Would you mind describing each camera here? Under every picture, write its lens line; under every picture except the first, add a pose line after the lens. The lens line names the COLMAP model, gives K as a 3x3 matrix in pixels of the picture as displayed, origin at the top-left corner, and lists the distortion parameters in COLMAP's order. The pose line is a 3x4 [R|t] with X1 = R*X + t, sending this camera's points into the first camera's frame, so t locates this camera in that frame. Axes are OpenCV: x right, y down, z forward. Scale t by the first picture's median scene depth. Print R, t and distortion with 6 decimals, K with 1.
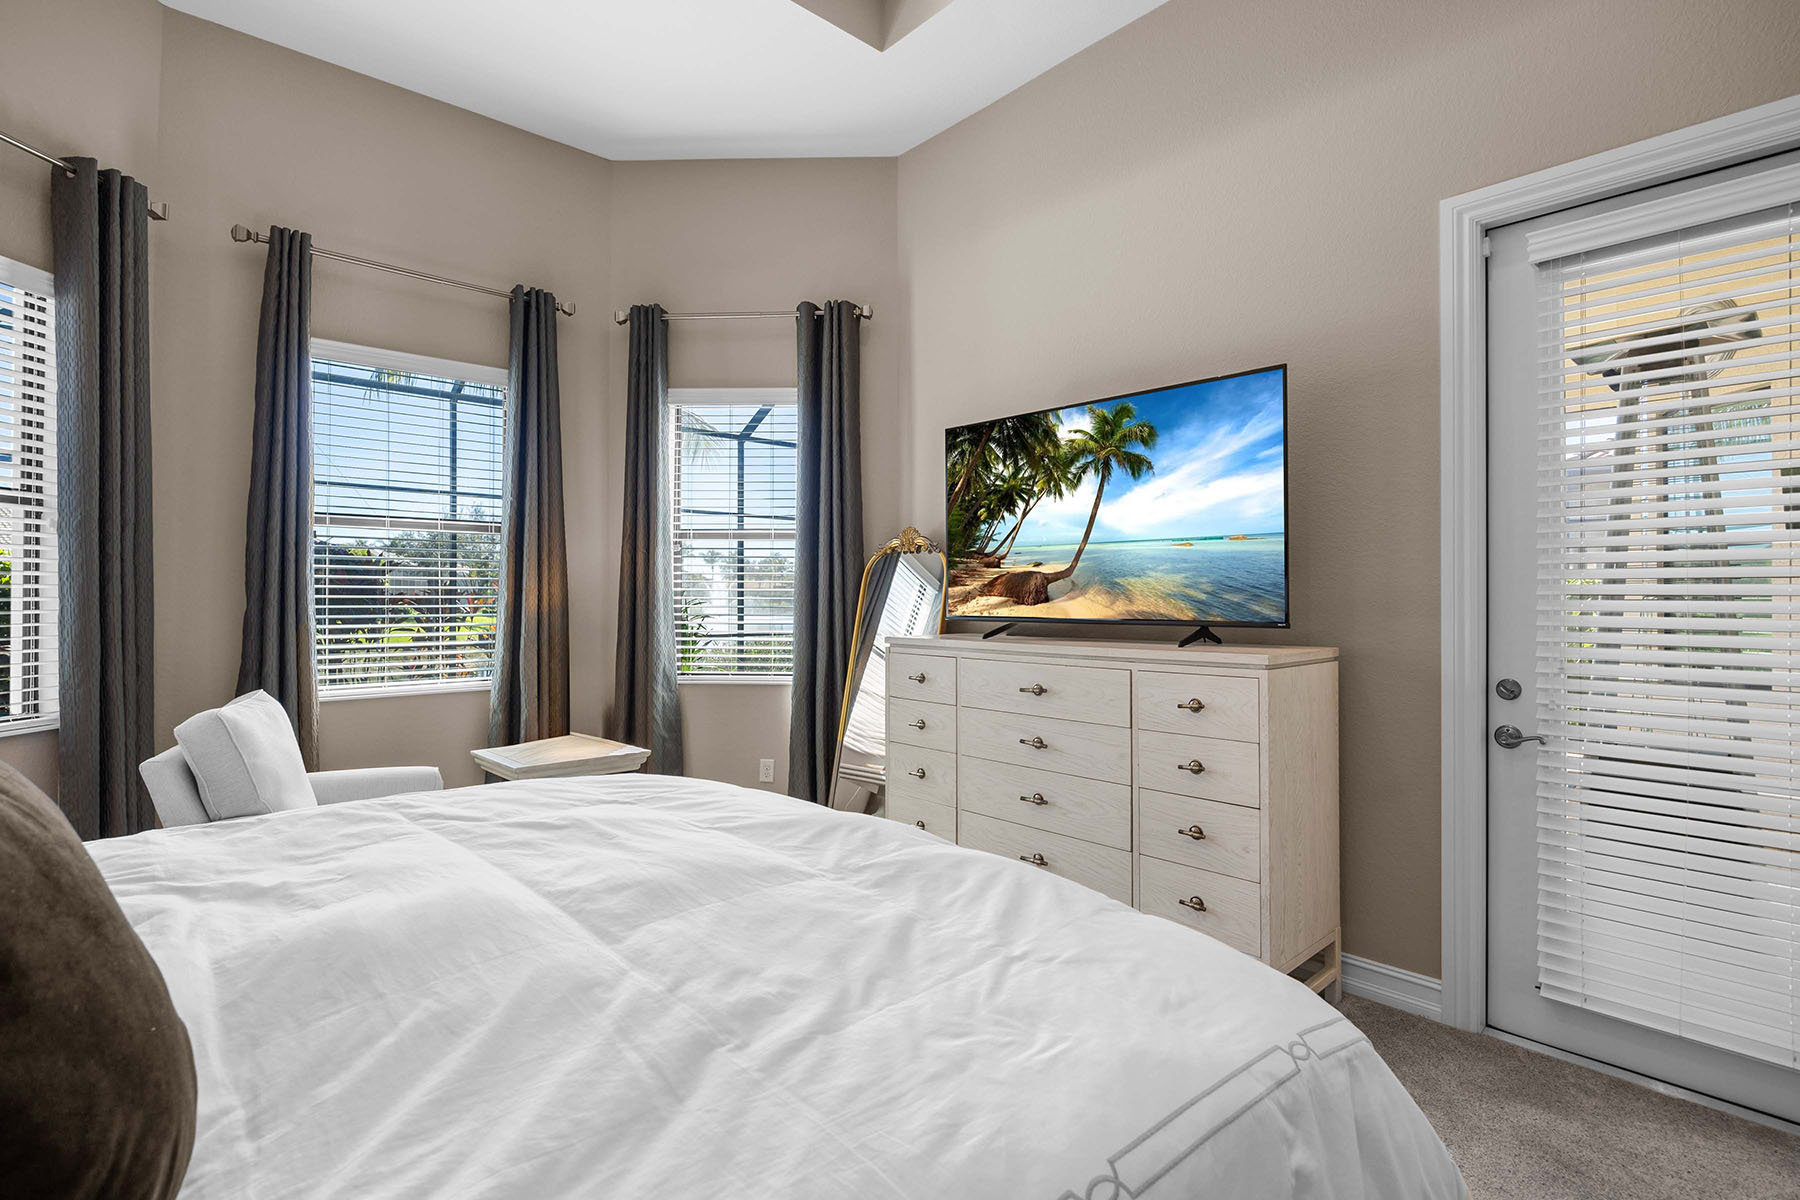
lens RADIAL K [[864.4, 0, 912.1], [0, 864.4, 595.3], [0, 0, 1]] dist [-0.012786, -0.000152]
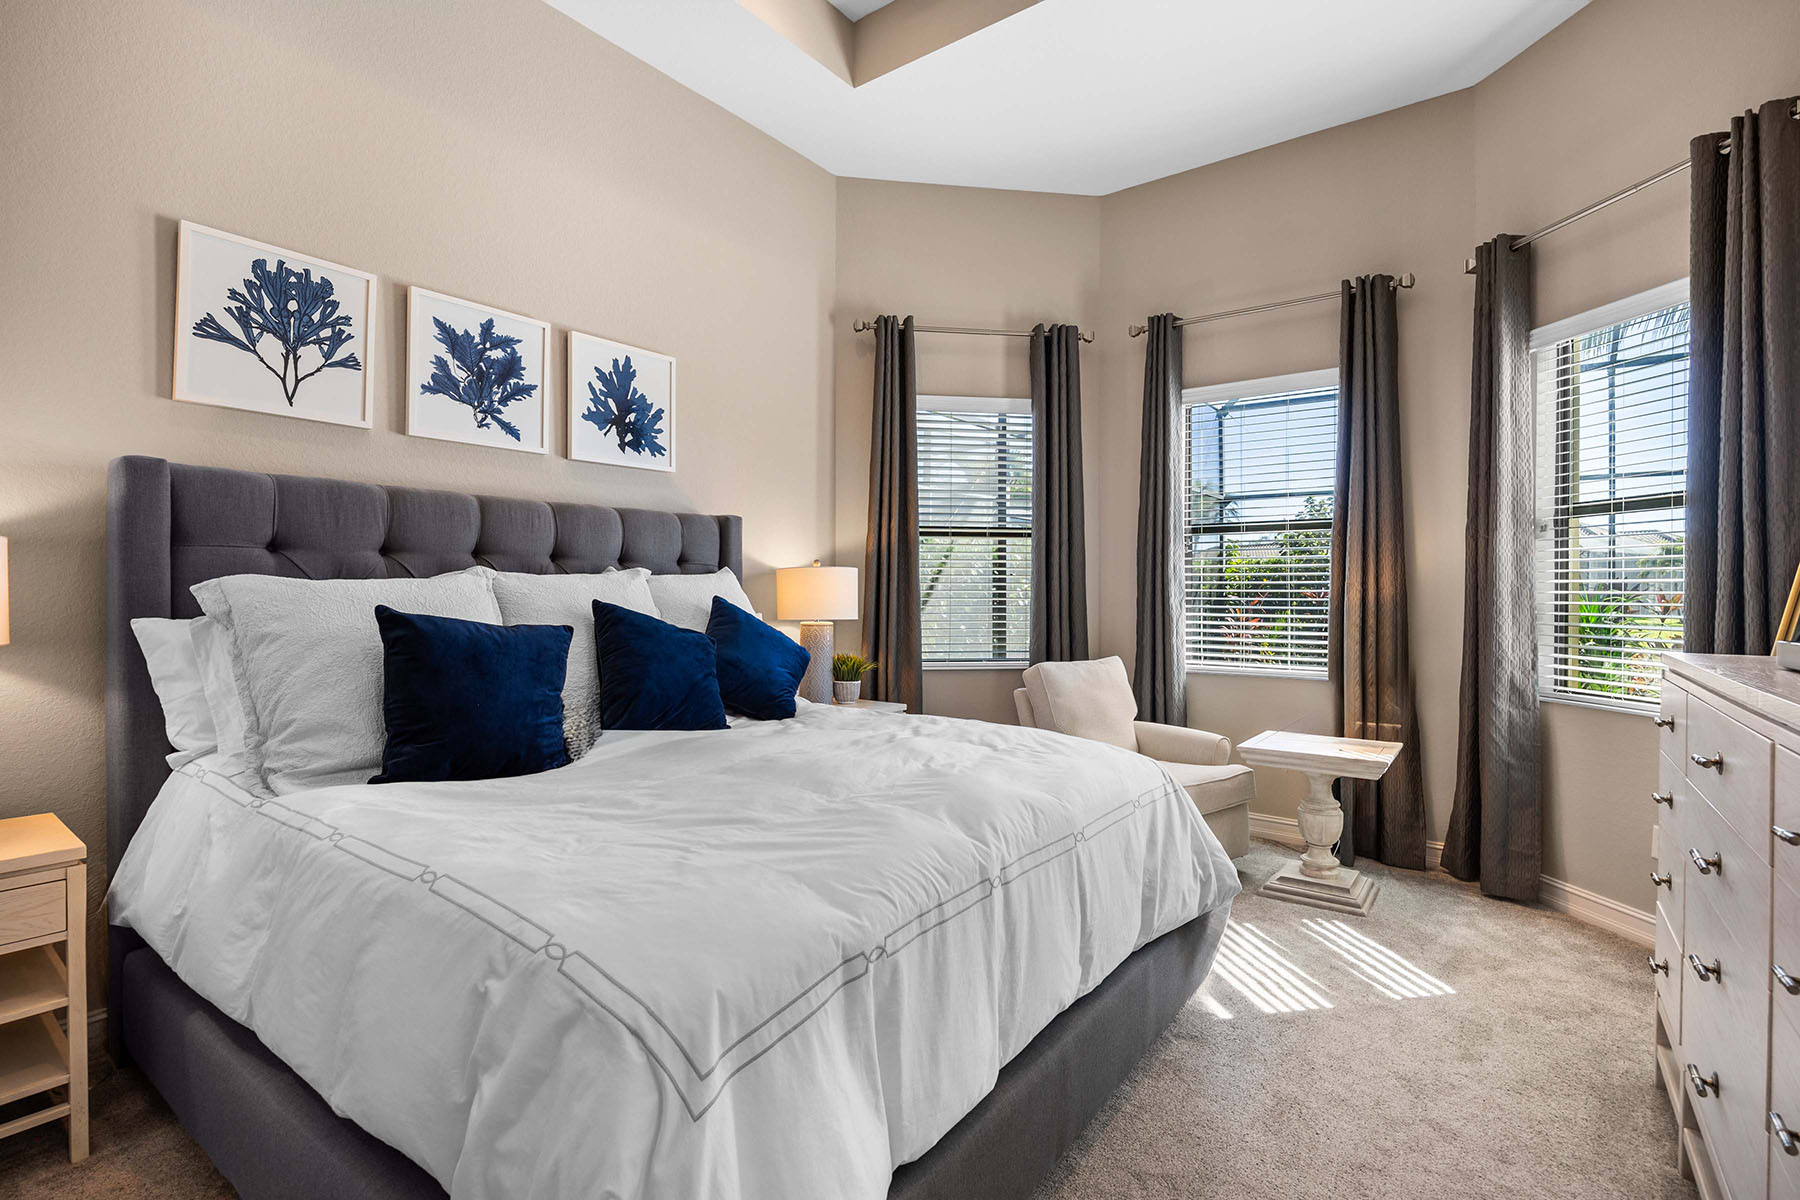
lens RADIAL K [[864.4, 0, 912.1], [0, 864.4, 595.3], [0, 0, 1]] dist [-0.012786, -0.000152]
pose [[0.162906, 0.002620, -0.986638, 0.518023], [-0.003169, 0.999993, 0.002132, 0.006995], [0.986636, 0.002780, 0.162913, 0.388195]]
